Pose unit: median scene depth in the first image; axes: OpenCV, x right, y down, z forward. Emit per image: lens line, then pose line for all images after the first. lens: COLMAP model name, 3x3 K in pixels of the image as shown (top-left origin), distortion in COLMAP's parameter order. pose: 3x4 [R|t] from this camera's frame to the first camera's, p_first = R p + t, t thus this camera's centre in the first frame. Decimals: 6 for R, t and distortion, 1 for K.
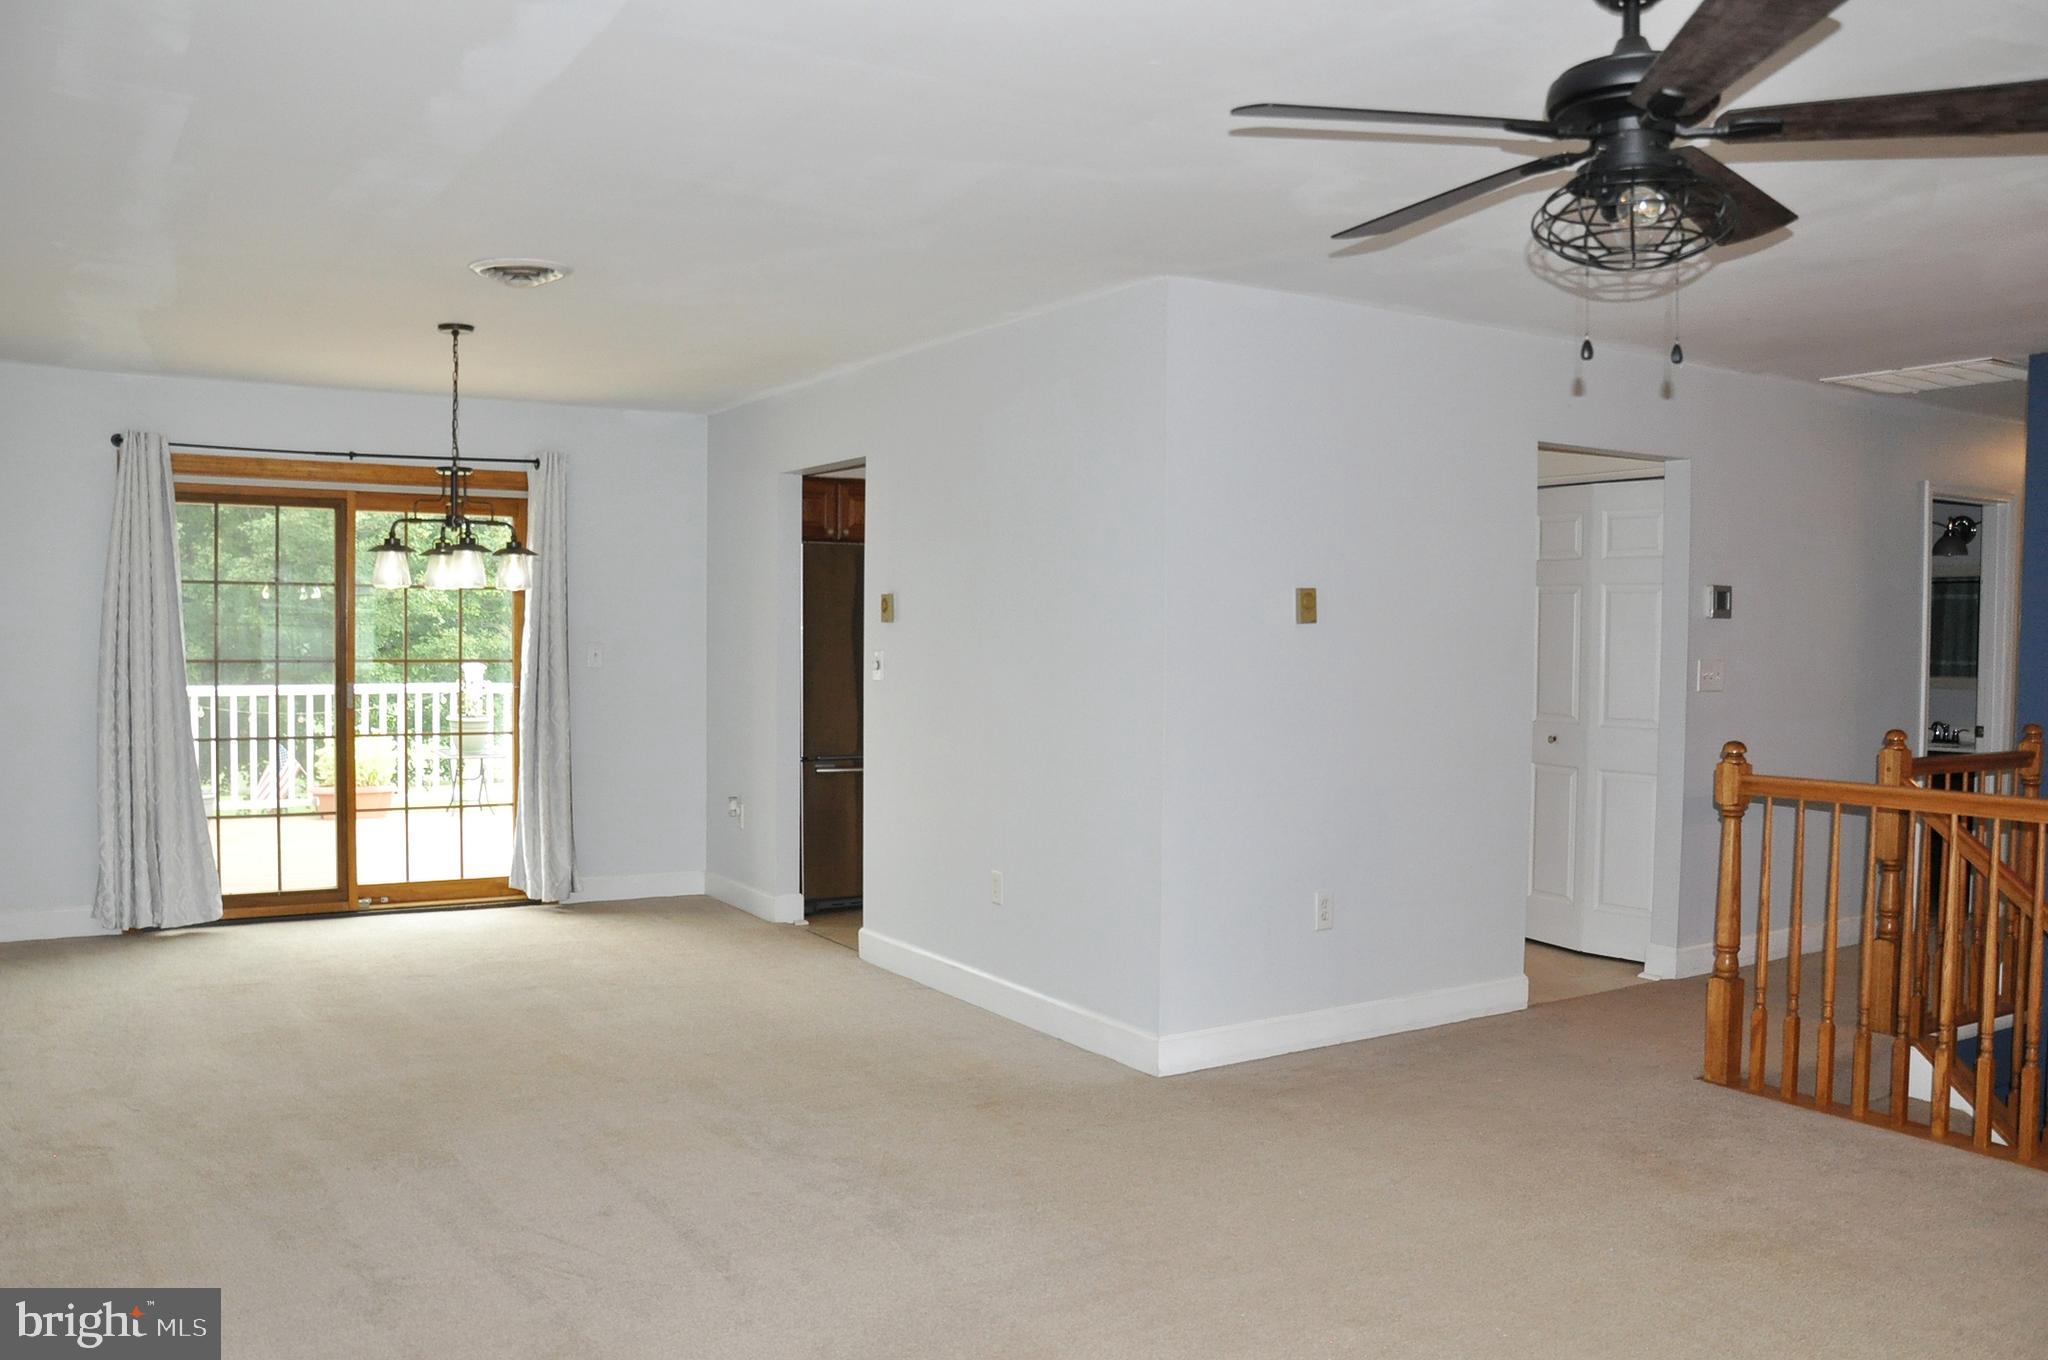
lens RADIAL K [[1603.3, 0, 1039.7], [0, 1603.3, 673.4], [0, 0, 1]] dist [-0.150015, 0.111900]
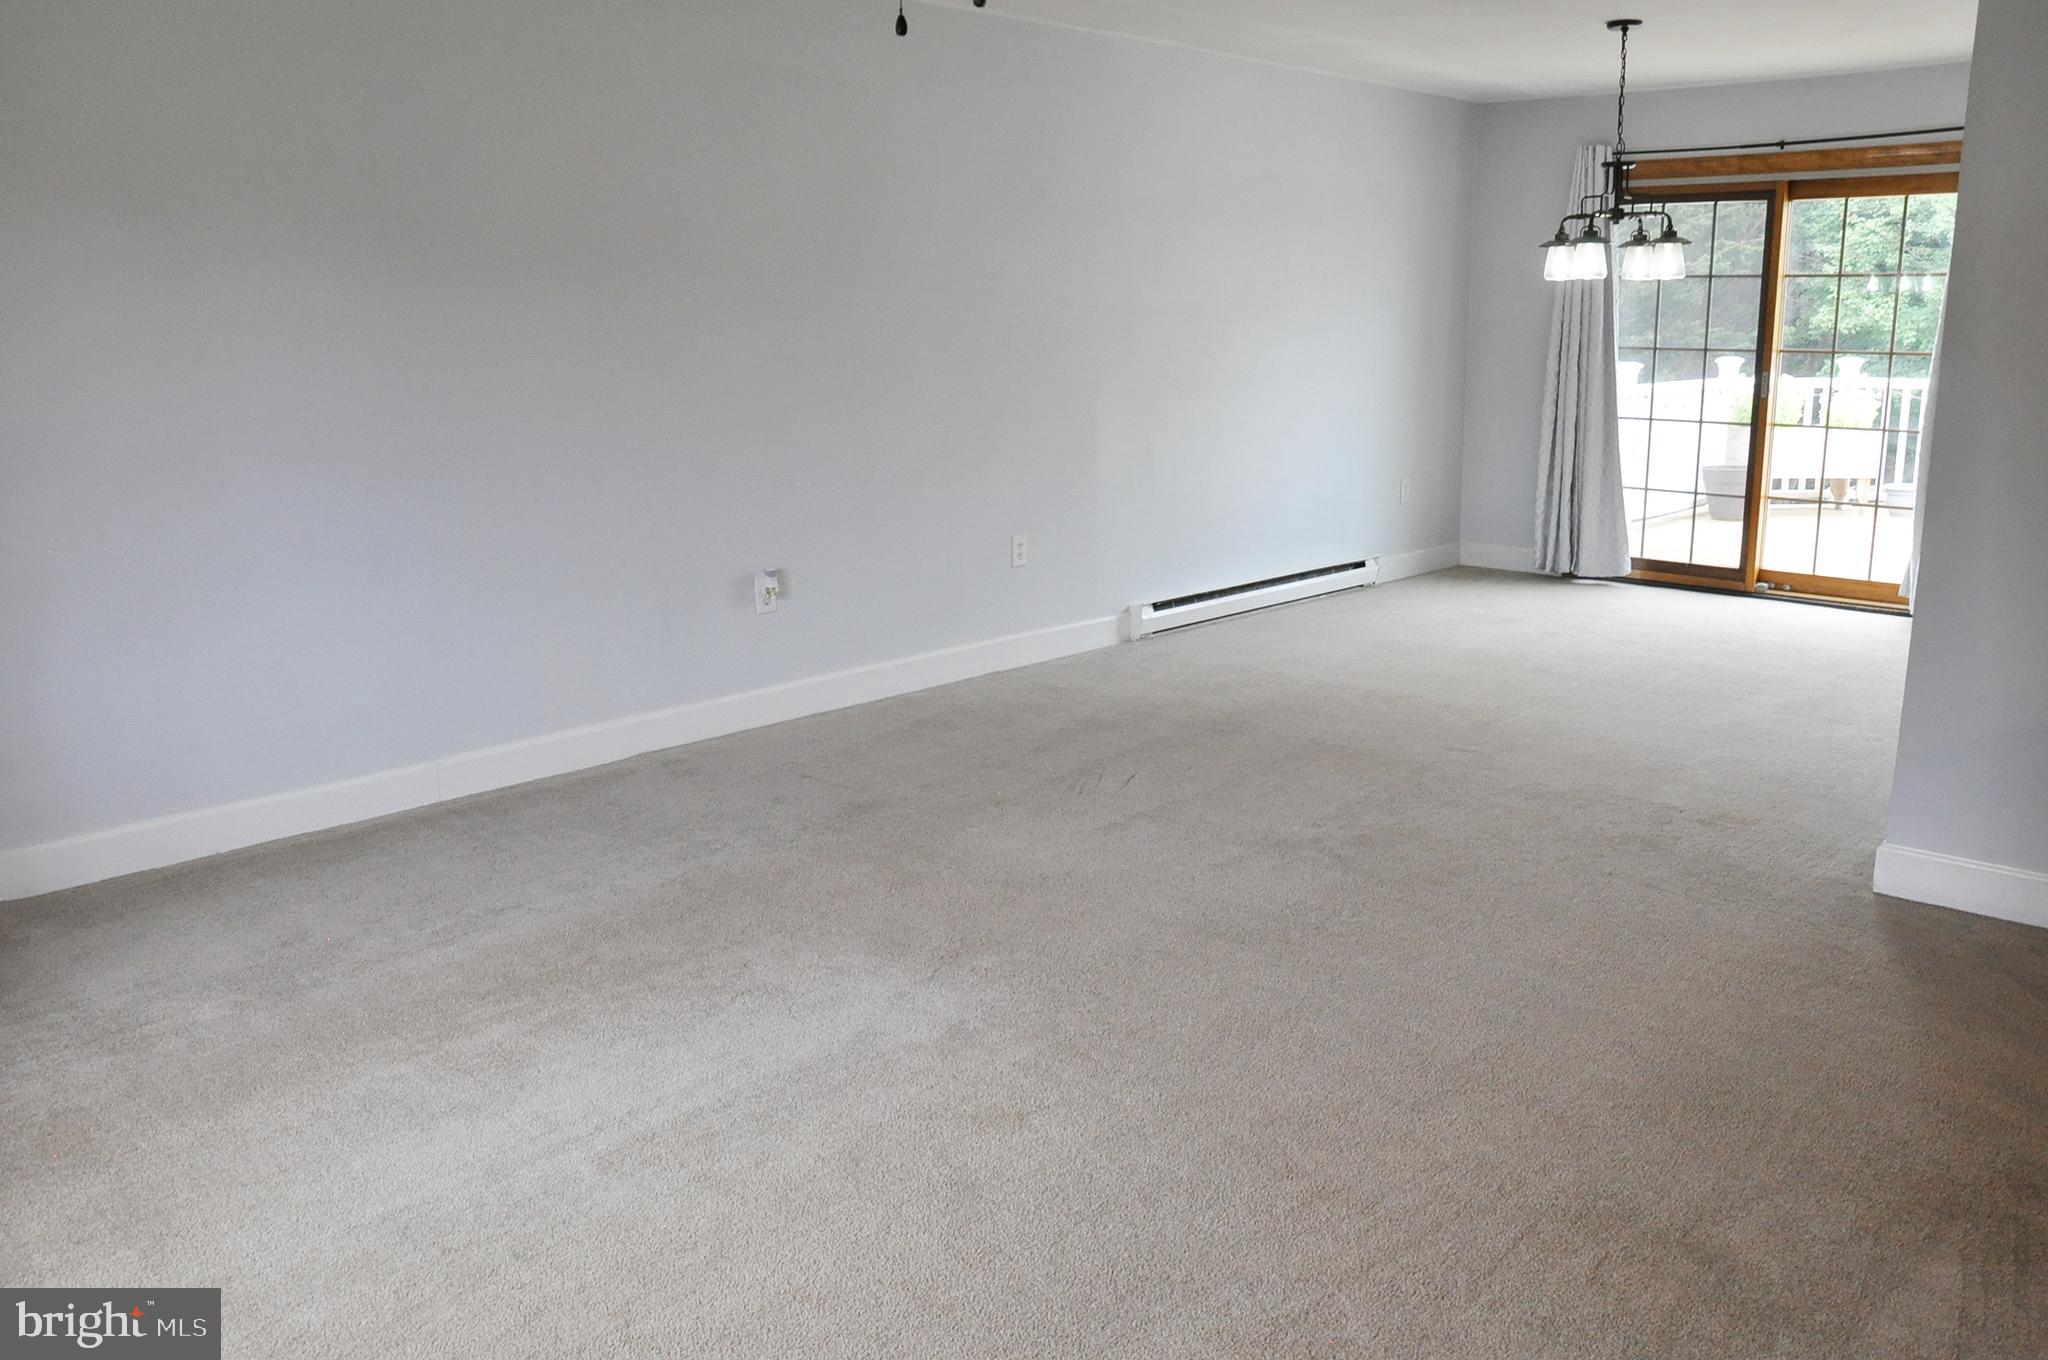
lens RADIAL K [[1603.3, 0, 1016.4], [0, 1603.3, 667.0], [0, 0, 1]] dist [-0.150015, 0.111900]
pose [[0.253058, 0.200336, -0.946481, 0.452536], [-0.015239, 0.979029, 0.203151, -0.004378], [0.967331, -0.036986, 0.250804, 0.266712]]
